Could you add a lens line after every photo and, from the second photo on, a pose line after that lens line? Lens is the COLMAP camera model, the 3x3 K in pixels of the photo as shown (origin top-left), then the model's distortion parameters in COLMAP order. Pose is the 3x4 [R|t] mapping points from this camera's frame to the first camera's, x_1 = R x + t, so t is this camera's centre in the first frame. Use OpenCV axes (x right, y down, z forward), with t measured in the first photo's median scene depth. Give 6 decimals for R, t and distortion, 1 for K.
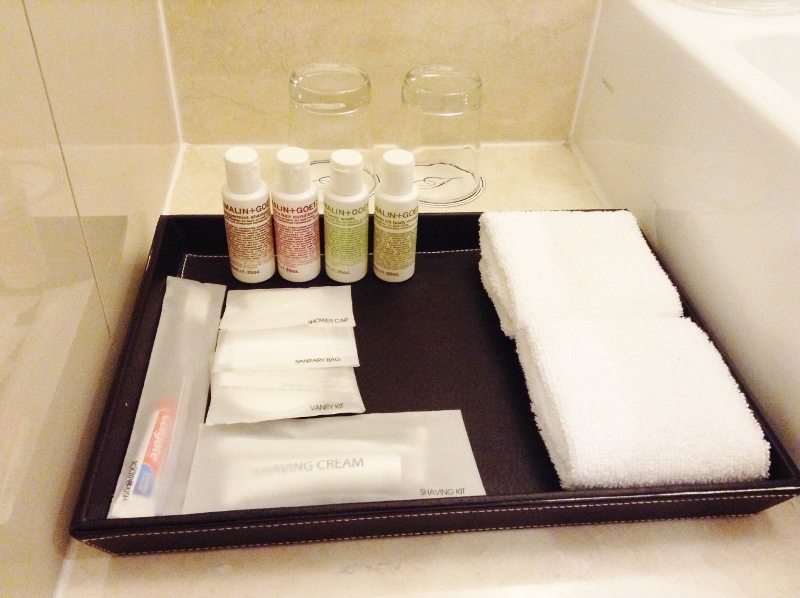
lens RADIAL K [[762.0, 0, 410.0], [0, 762.0, 301.6], [0, 0, 1]] dist [0.256888, -0.575890]
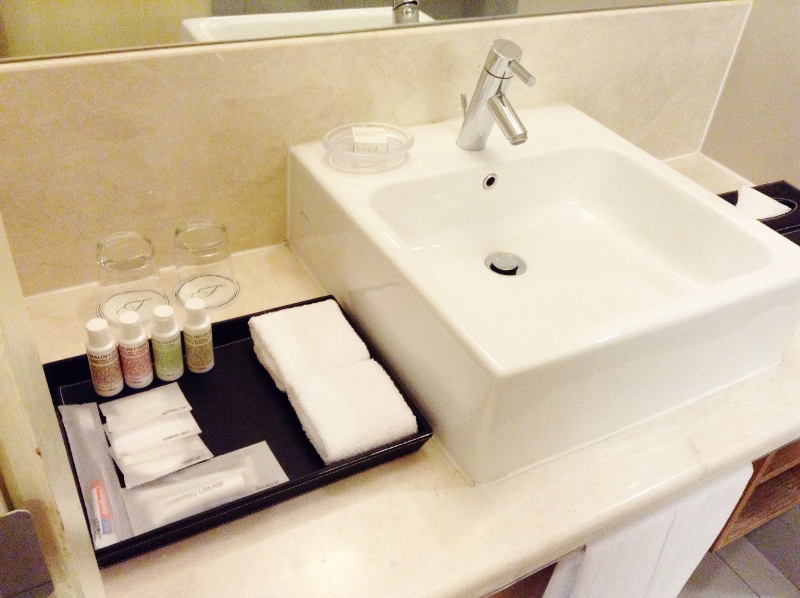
lens RADIAL K [[762.0, 0, 410.0], [0, 762.0, 301.6], [0, 0, 1]] dist [0.256888, -0.575890]
pose [[0.924566, -0.208478, 0.318927, -0.120355], [0.202429, 0.977894, 0.052397, -0.187797], [-0.322801, 0.016116, 0.946330, -0.771896]]
